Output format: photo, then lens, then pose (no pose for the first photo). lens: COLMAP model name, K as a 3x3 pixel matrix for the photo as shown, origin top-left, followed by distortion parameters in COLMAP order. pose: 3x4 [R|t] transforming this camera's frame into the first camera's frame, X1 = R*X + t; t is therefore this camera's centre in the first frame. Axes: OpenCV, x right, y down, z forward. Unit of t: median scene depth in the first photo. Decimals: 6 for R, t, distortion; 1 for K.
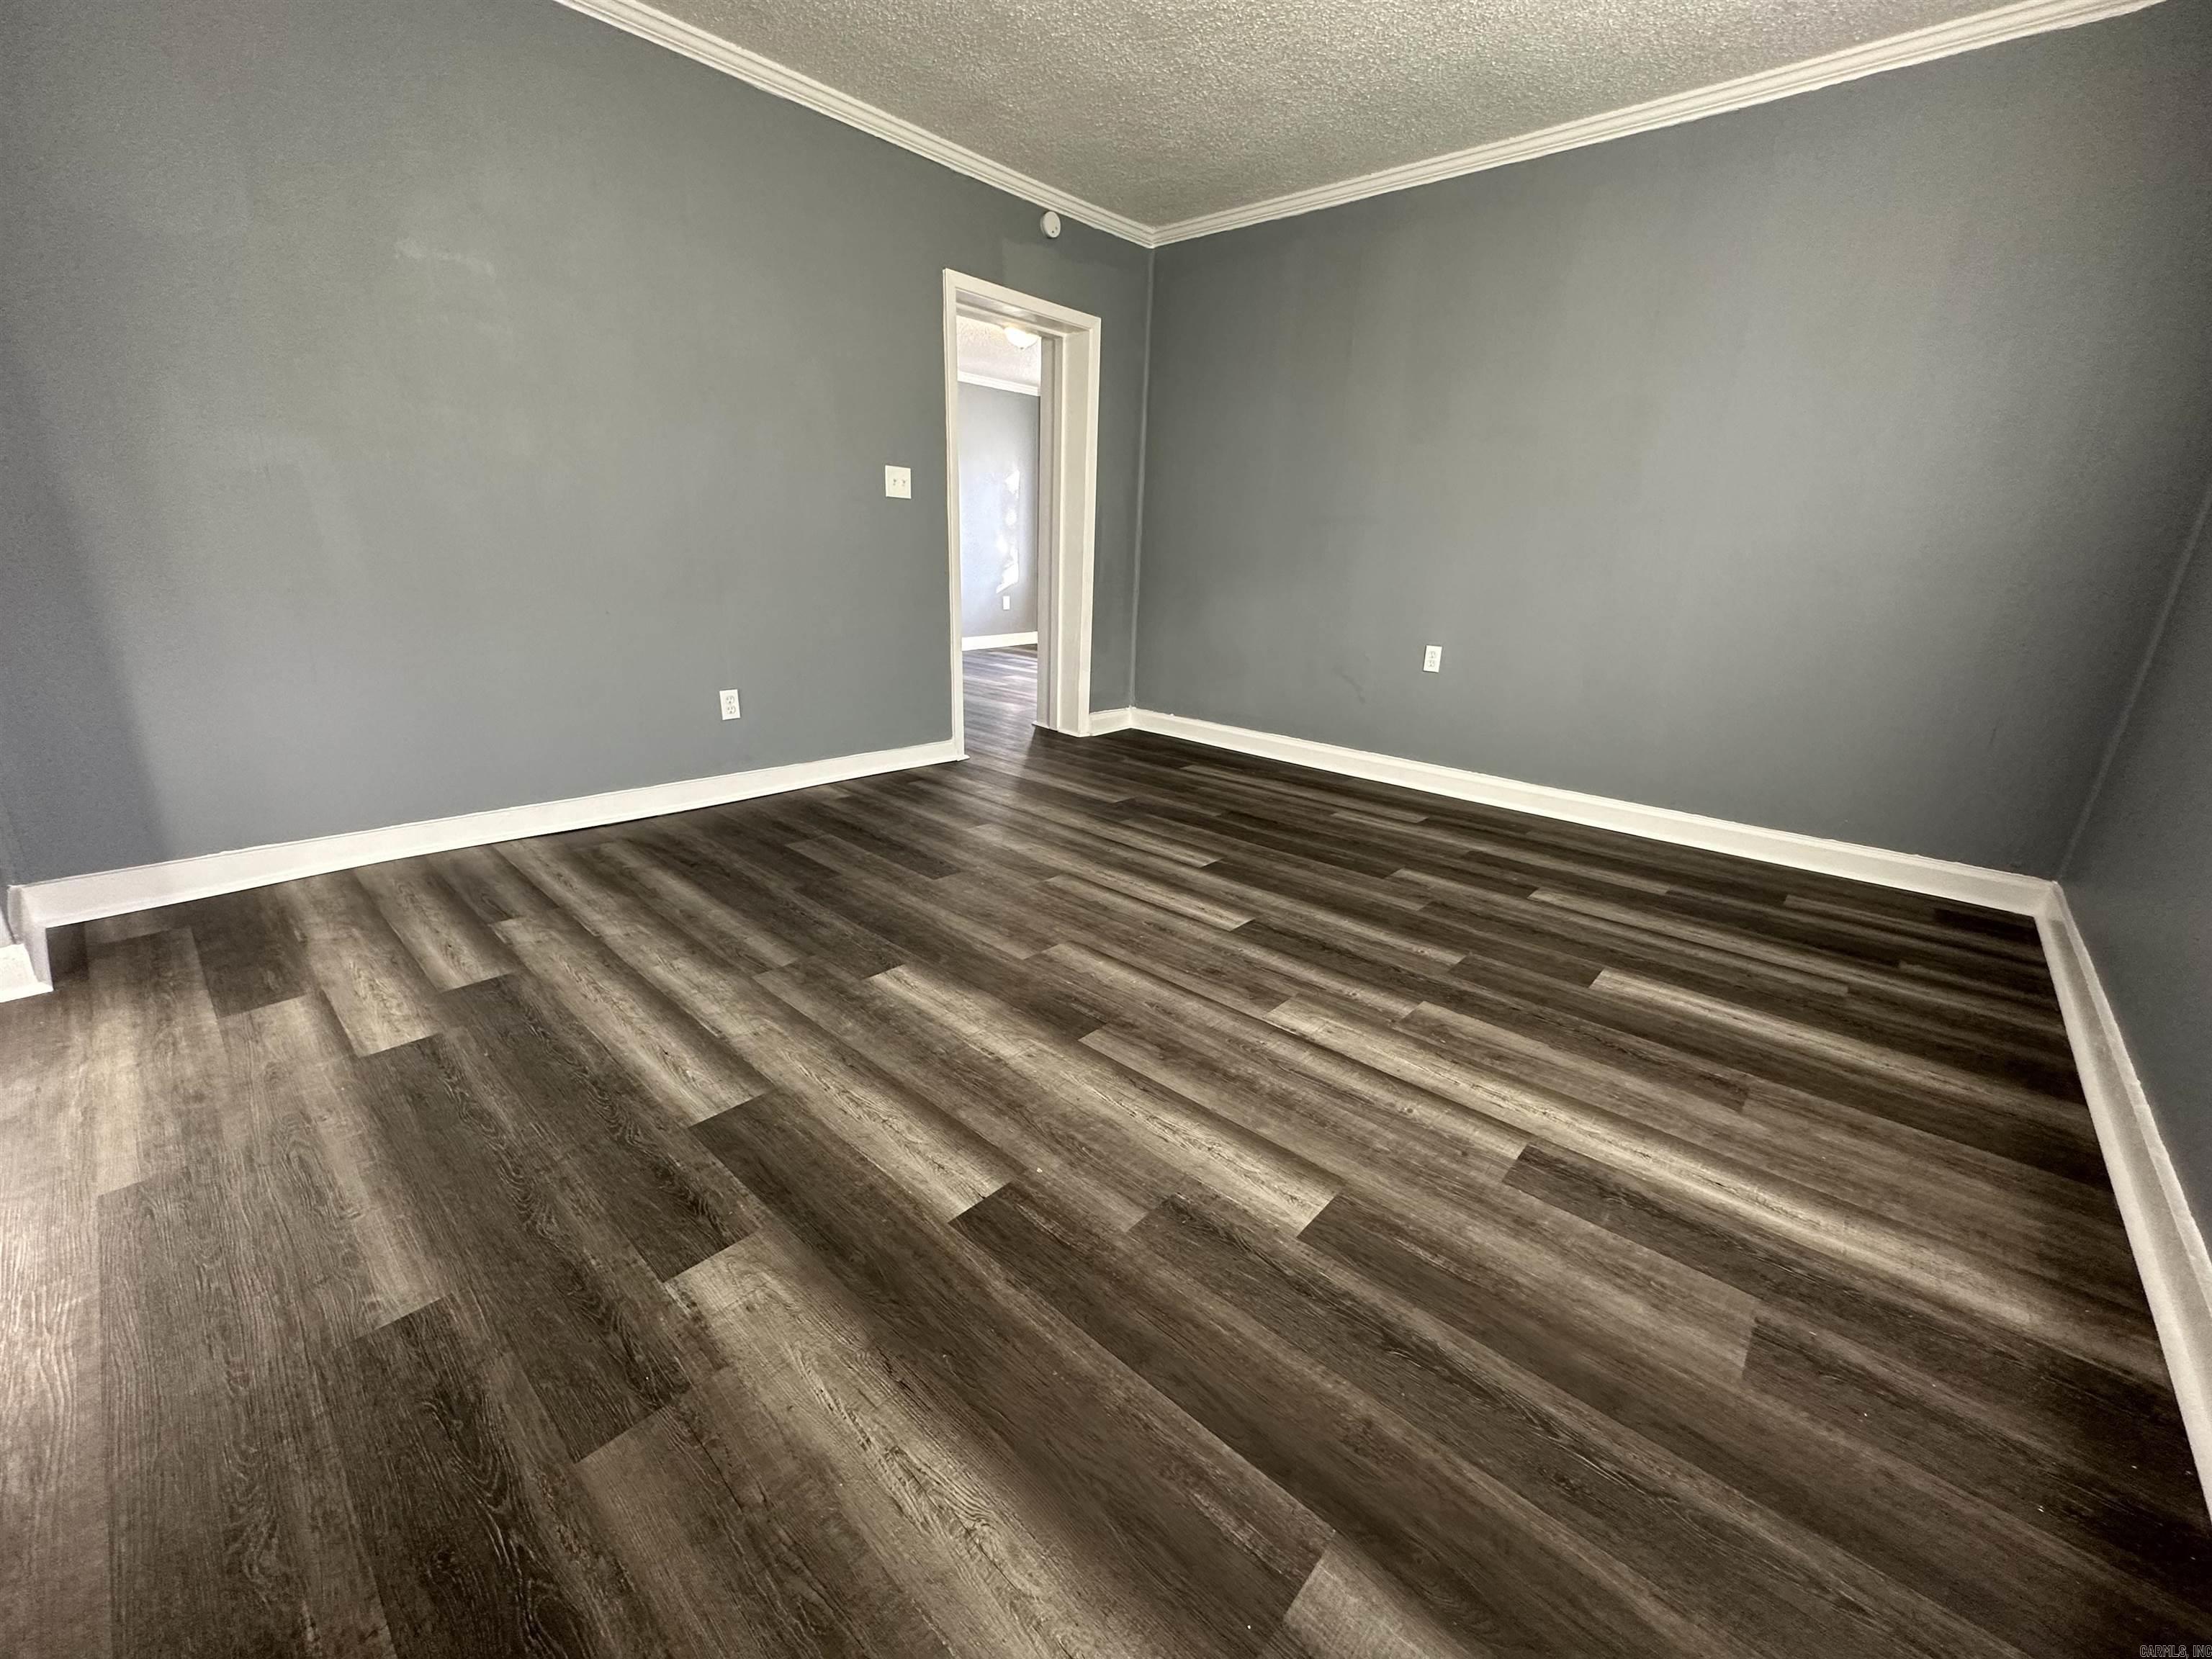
lens RADIAL K [[880.6, 0, 1104.3], [0, 880.6, 827.6], [0, 0, 1]] dist [-0.002857, 0.000219]
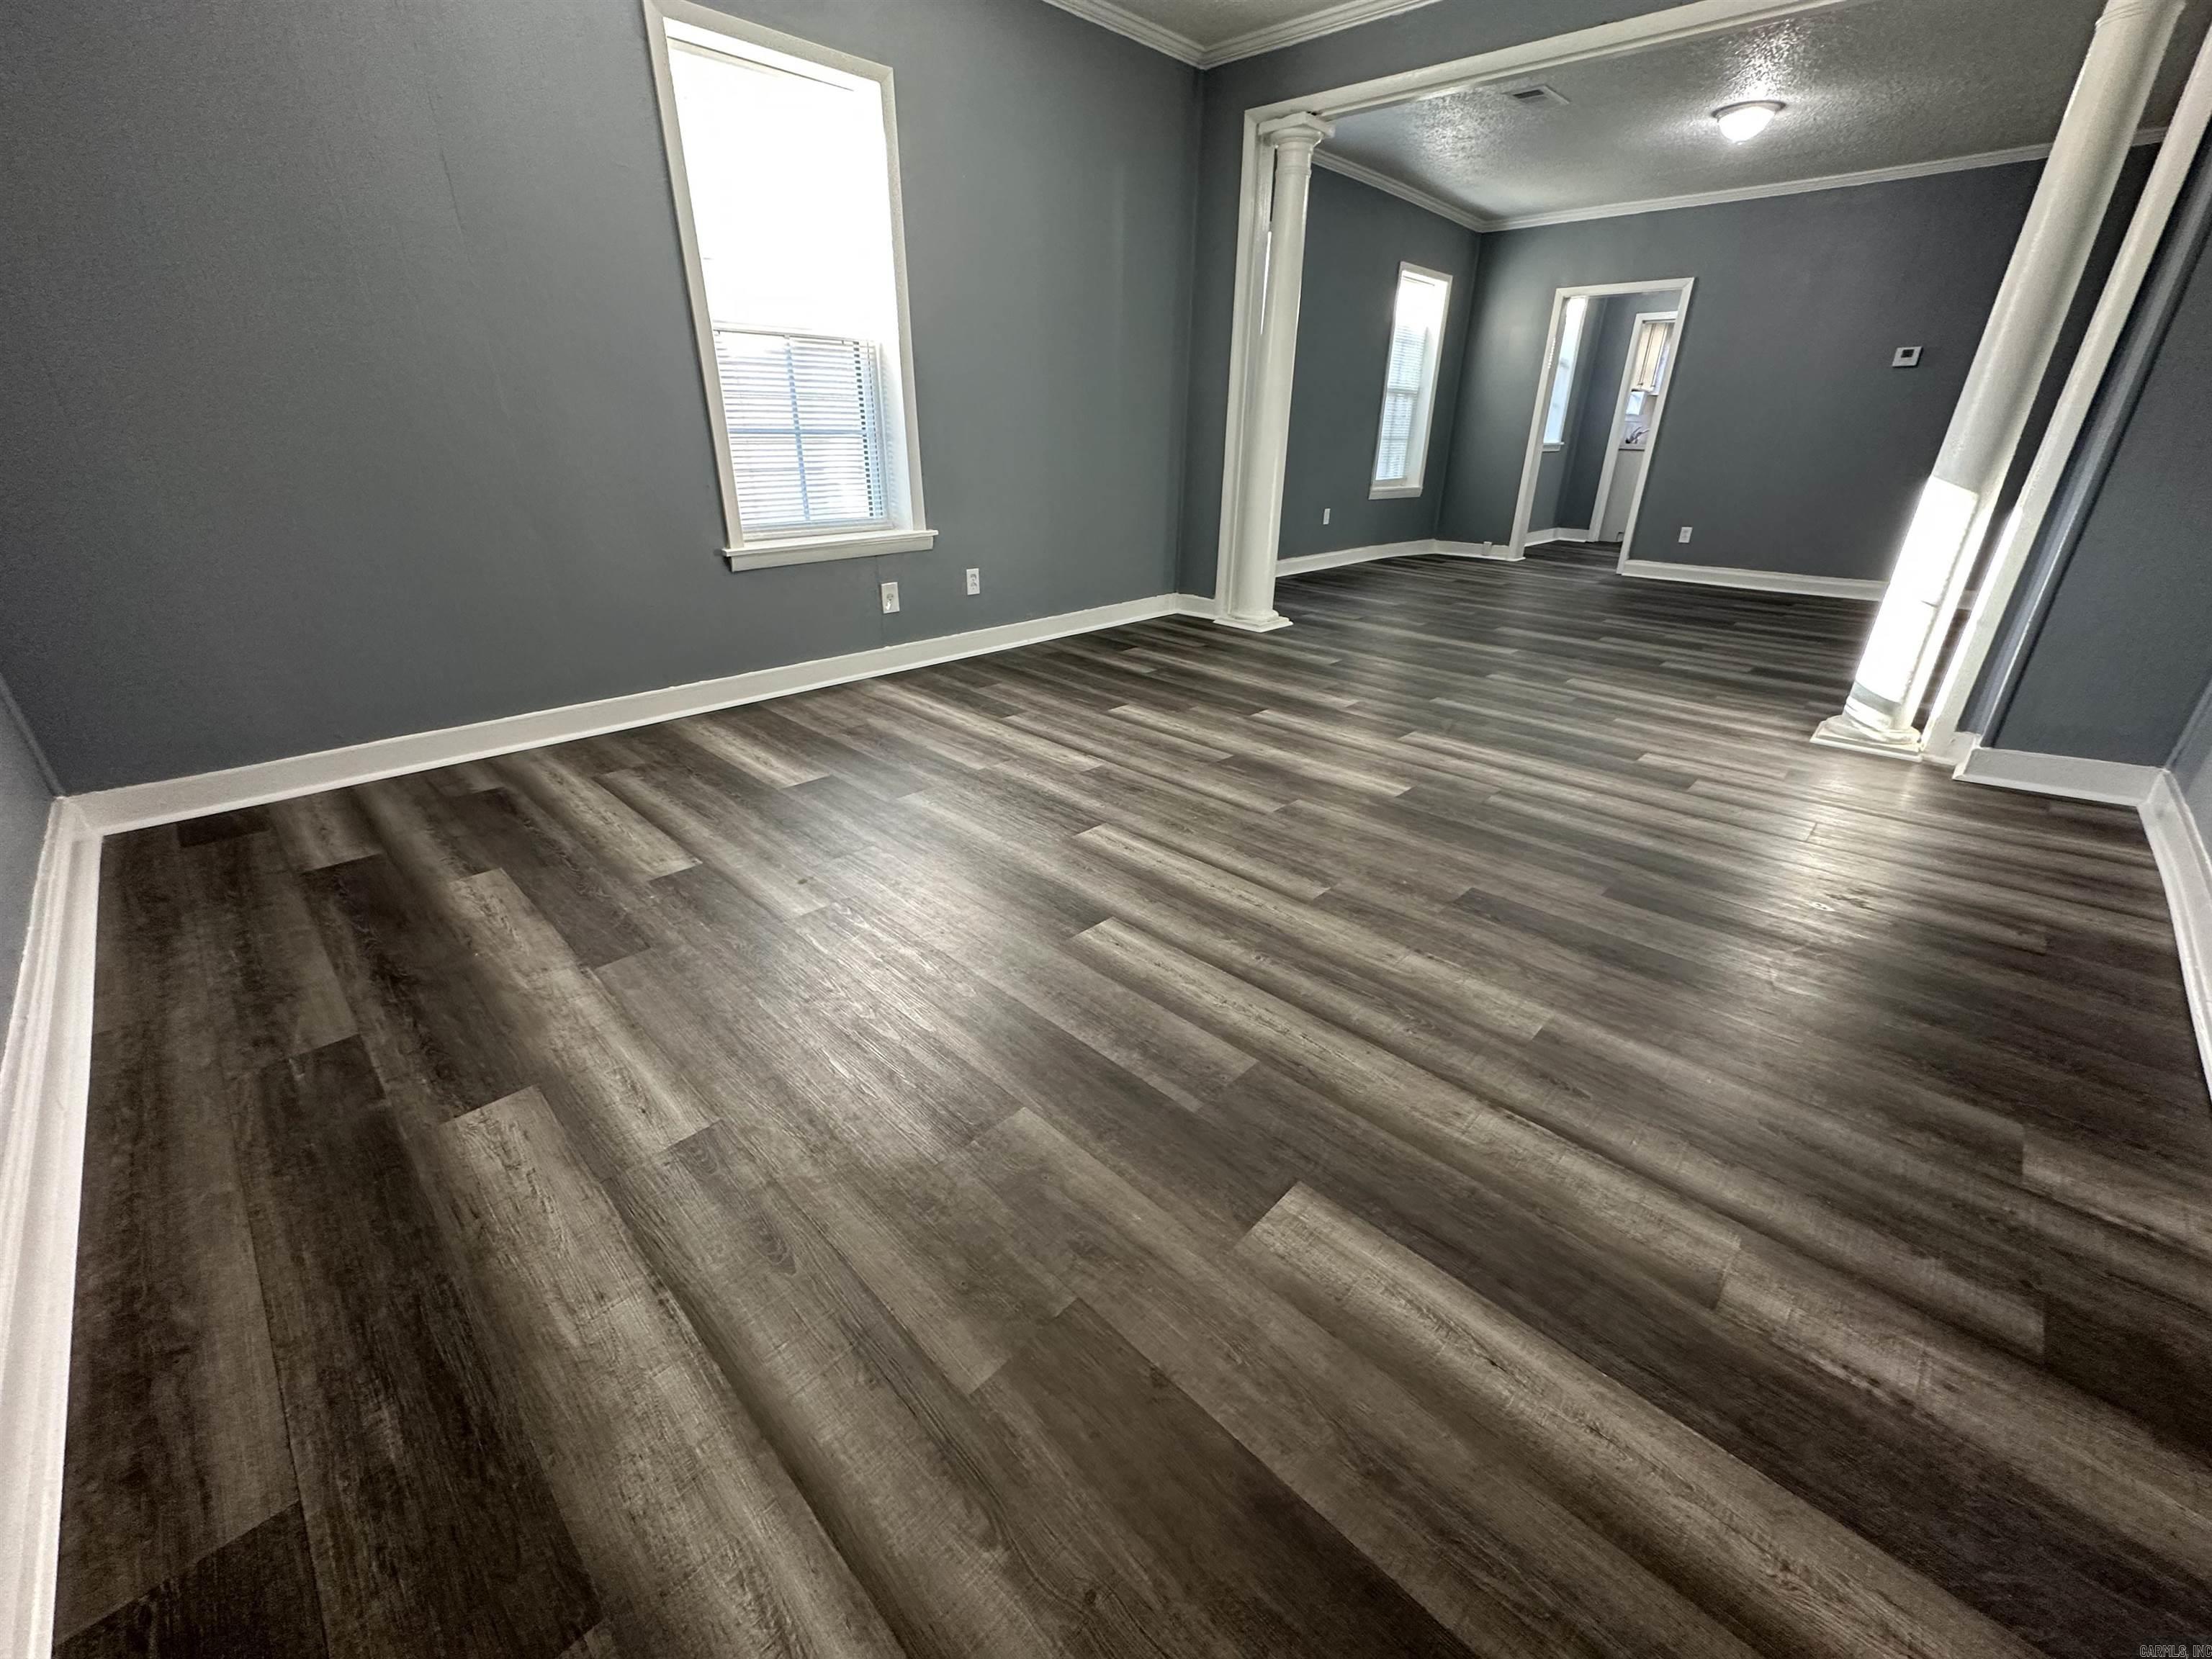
lens RADIAL K [[880.6, 0, 1104.3], [0, 880.6, 827.6], [0, 0, 1]] dist [-0.002857, 0.000219]
pose [[-0.998407, -0.054903, 0.012968, 0.148157], [-0.031910, 0.739171, 0.672762, -0.607319], [-0.046522, 0.671277, -0.739745, 1.950894]]
